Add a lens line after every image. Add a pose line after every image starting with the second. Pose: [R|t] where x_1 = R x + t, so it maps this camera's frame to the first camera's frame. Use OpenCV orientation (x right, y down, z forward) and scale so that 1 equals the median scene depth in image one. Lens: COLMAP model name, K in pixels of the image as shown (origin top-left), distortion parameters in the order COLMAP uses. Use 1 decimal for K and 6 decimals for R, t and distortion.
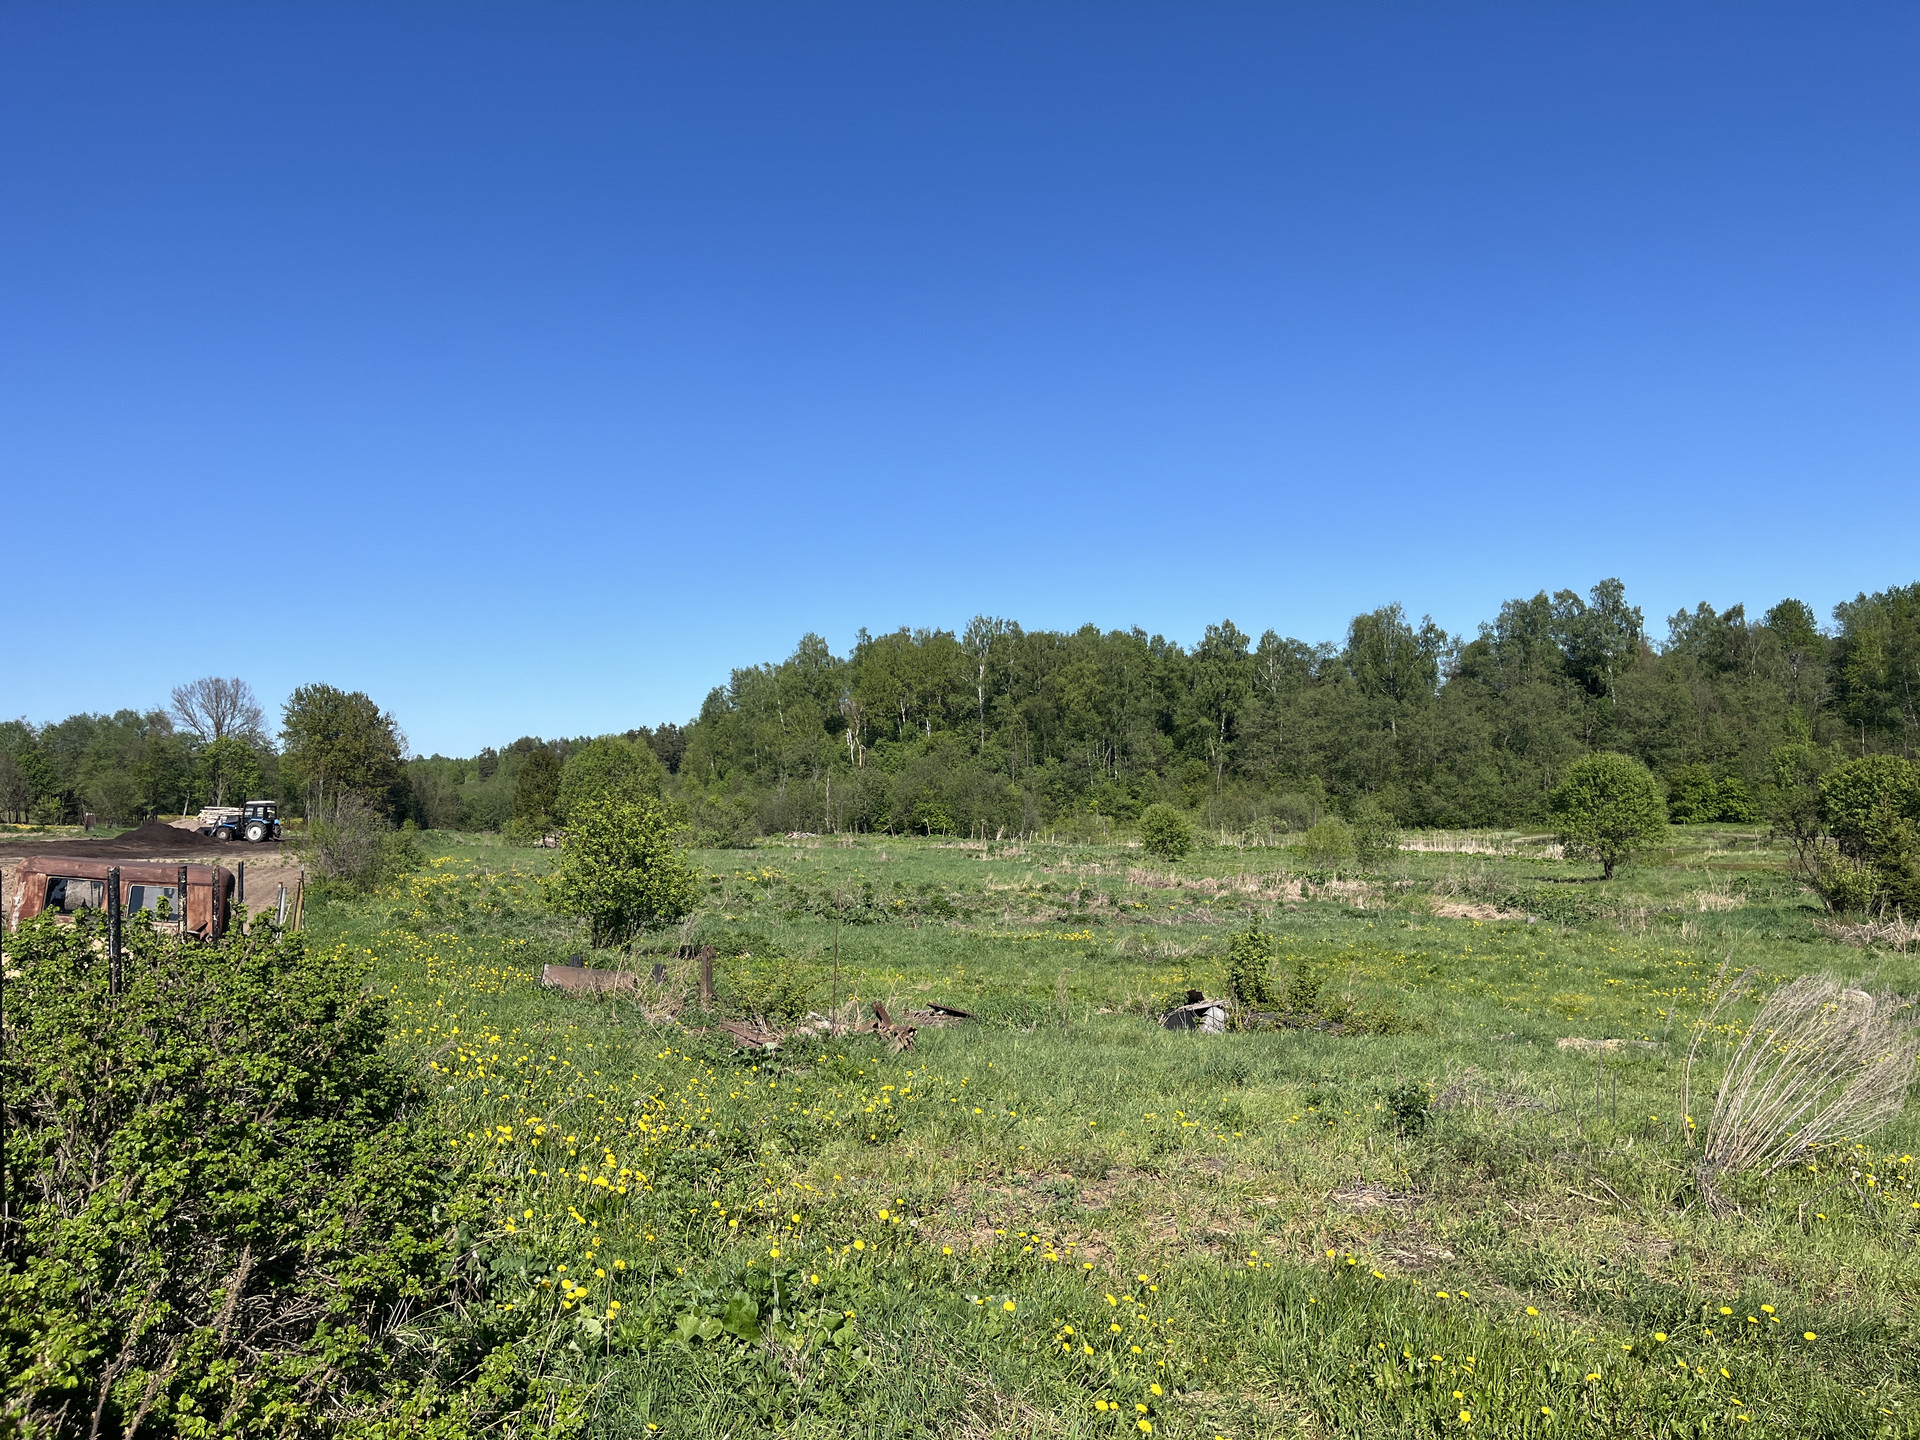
lens RADIAL K [[1448.9, 0, 965.1], [0, 1448.9, 736.1], [0, 0, 1]] dist [0.068418, -0.091692]
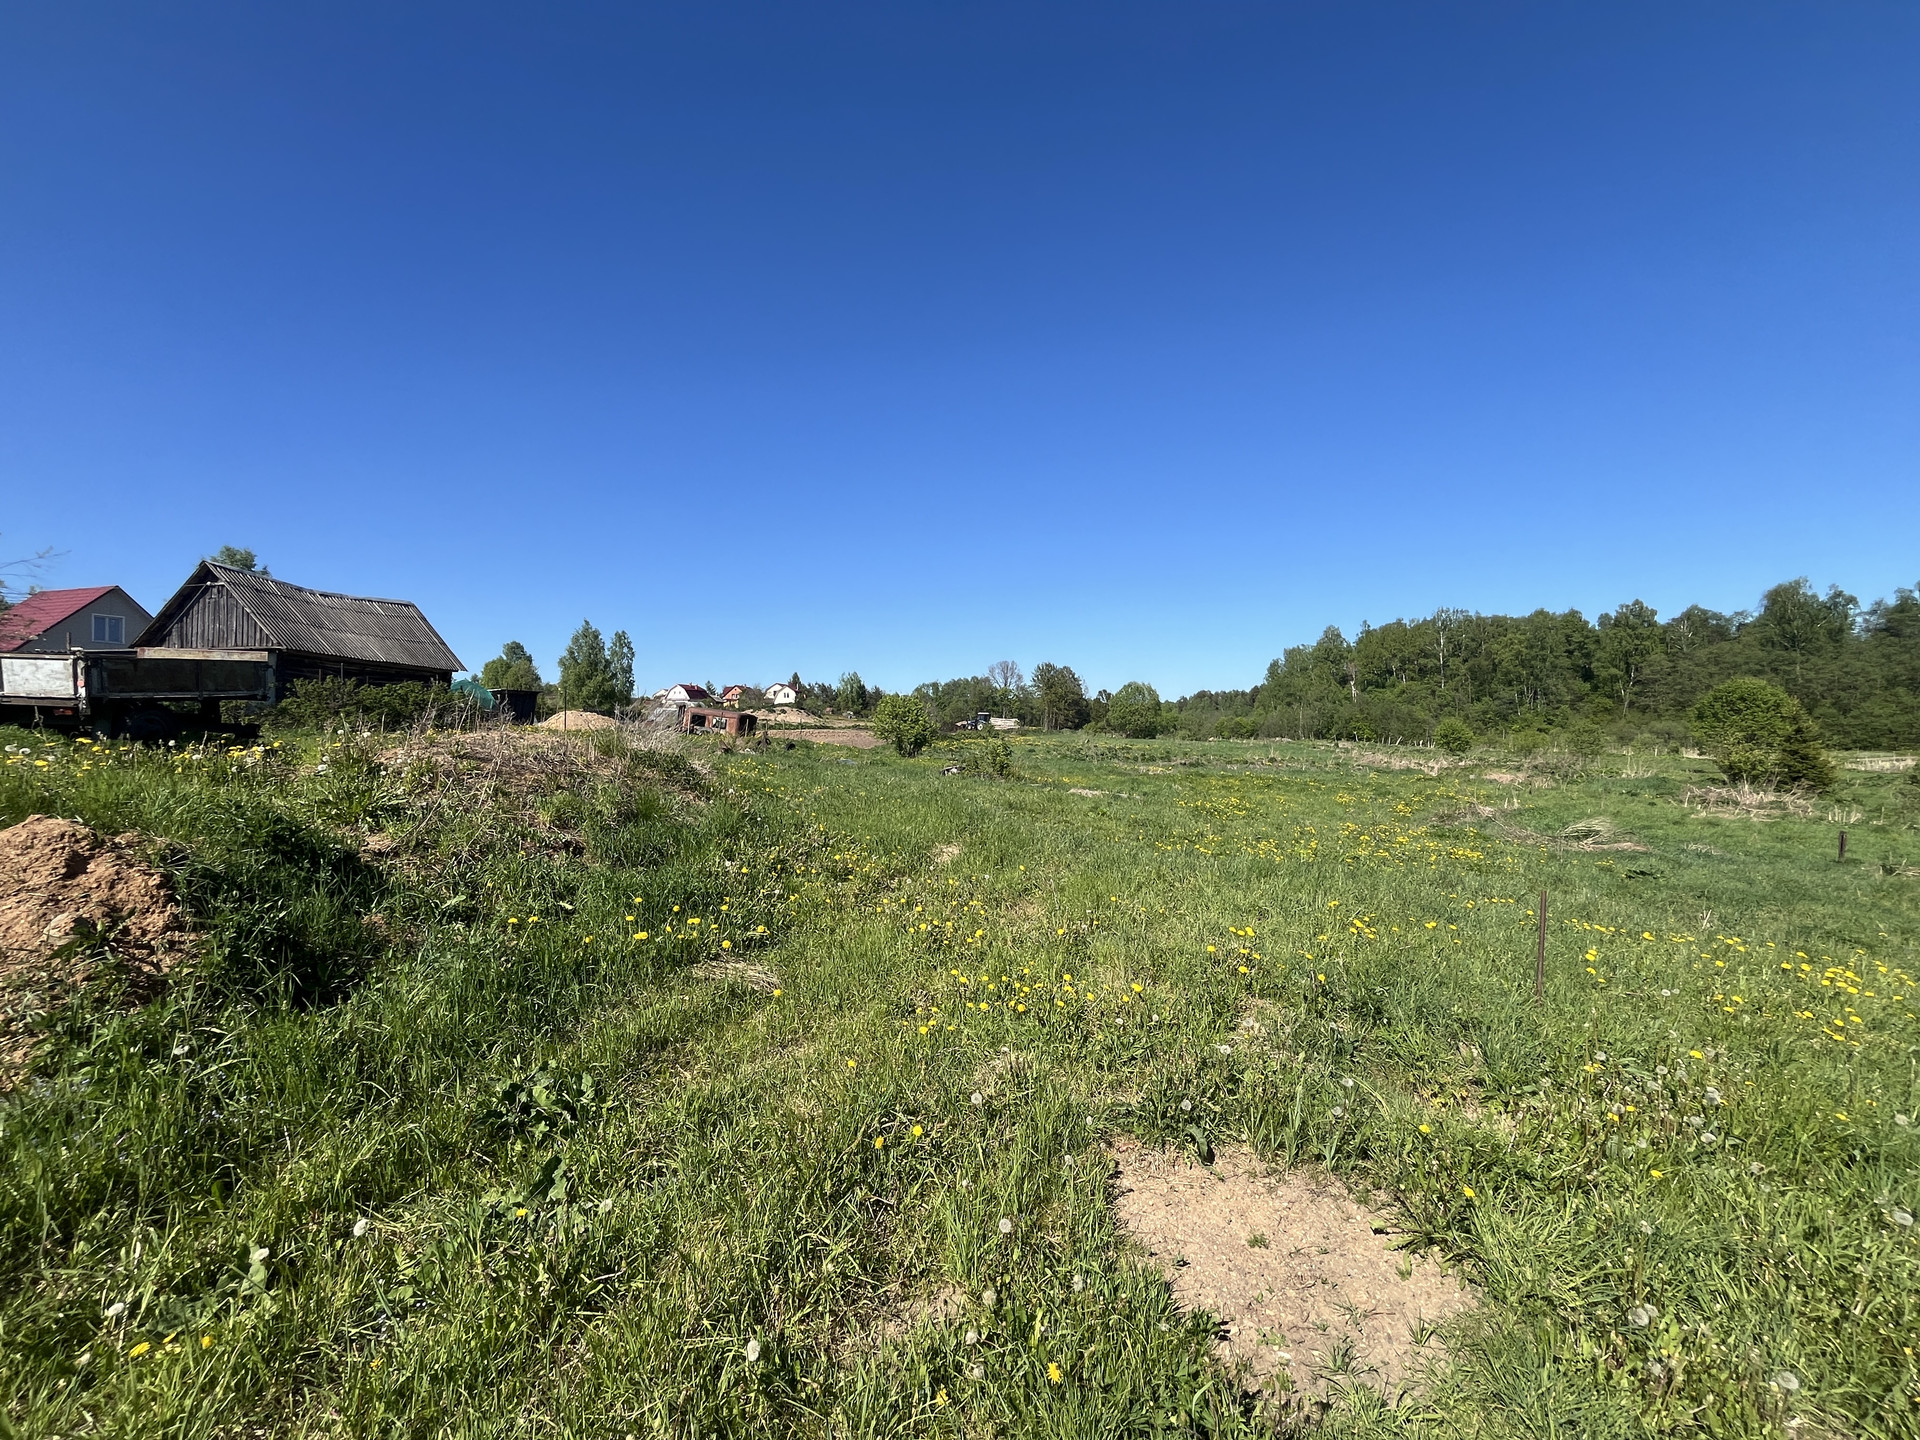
lens RADIAL K [[781.6, 0, 962.4], [0, 781.6, 719.8], [0, 0, 1]] dist [-0.002253, -0.000564]
pose [[0.814425, 0.013086, -0.580122, 0.095689], [0.007875, 0.999404, 0.033600, 0.007029], [0.580216, -0.031933, 0.813837, -0.001084]]
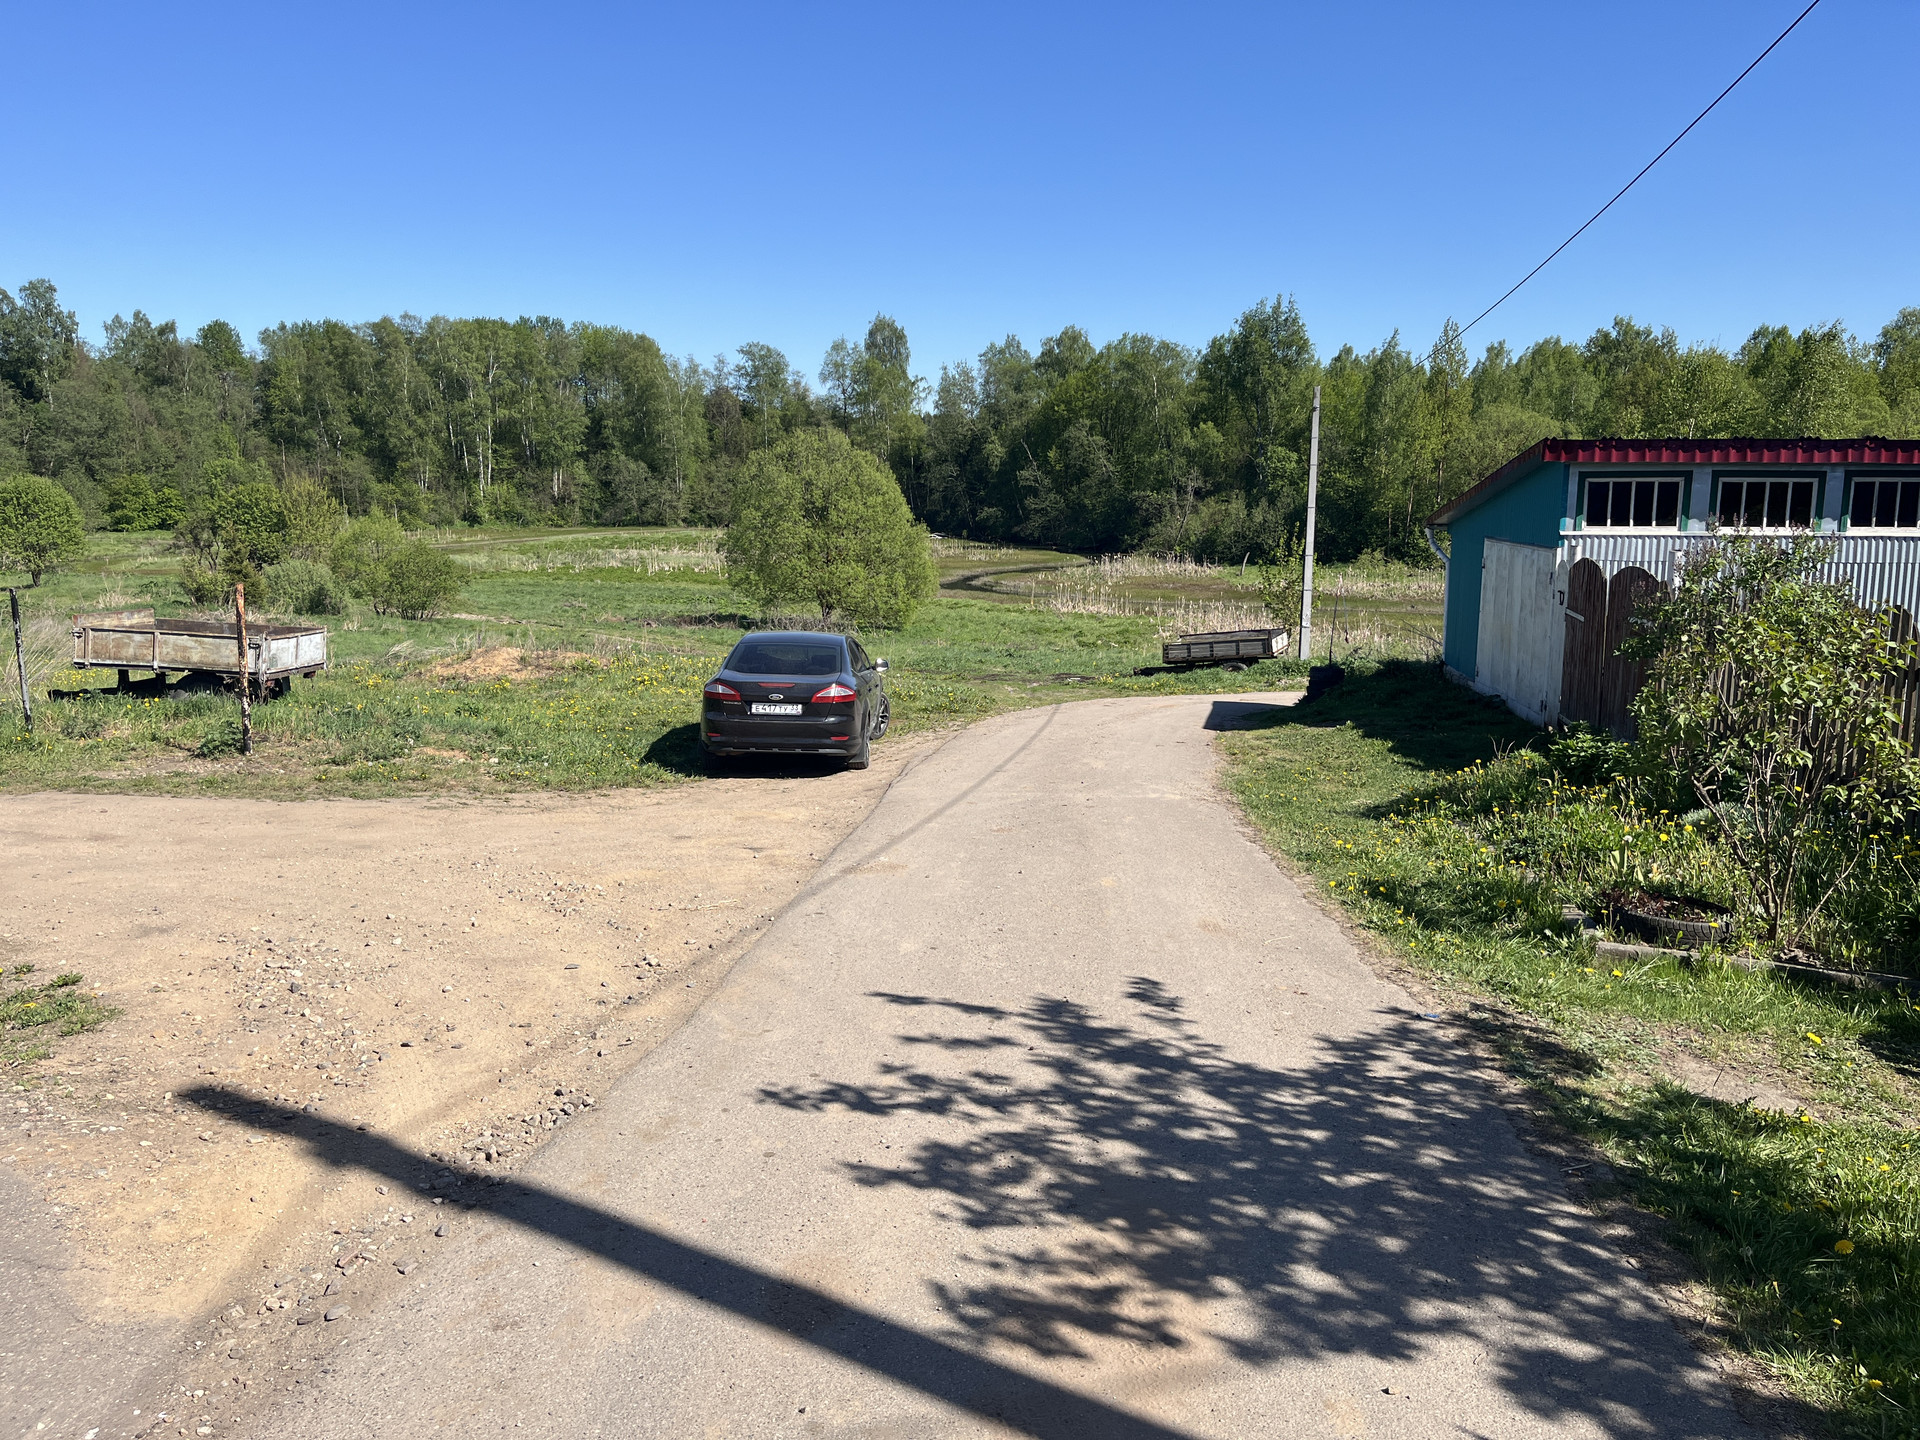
lens RADIAL K [[1448.9, 0, 963.0], [0, 1448.9, 719.6], [0, 0, 1]] dist [0.068418, -0.091692]
pose [[0.573974, -0.109438, 0.811528, -0.031969], [-0.046594, 0.985059, 0.165794, -0.008684], [-0.817547, -0.132974, 0.560299, -0.091300]]
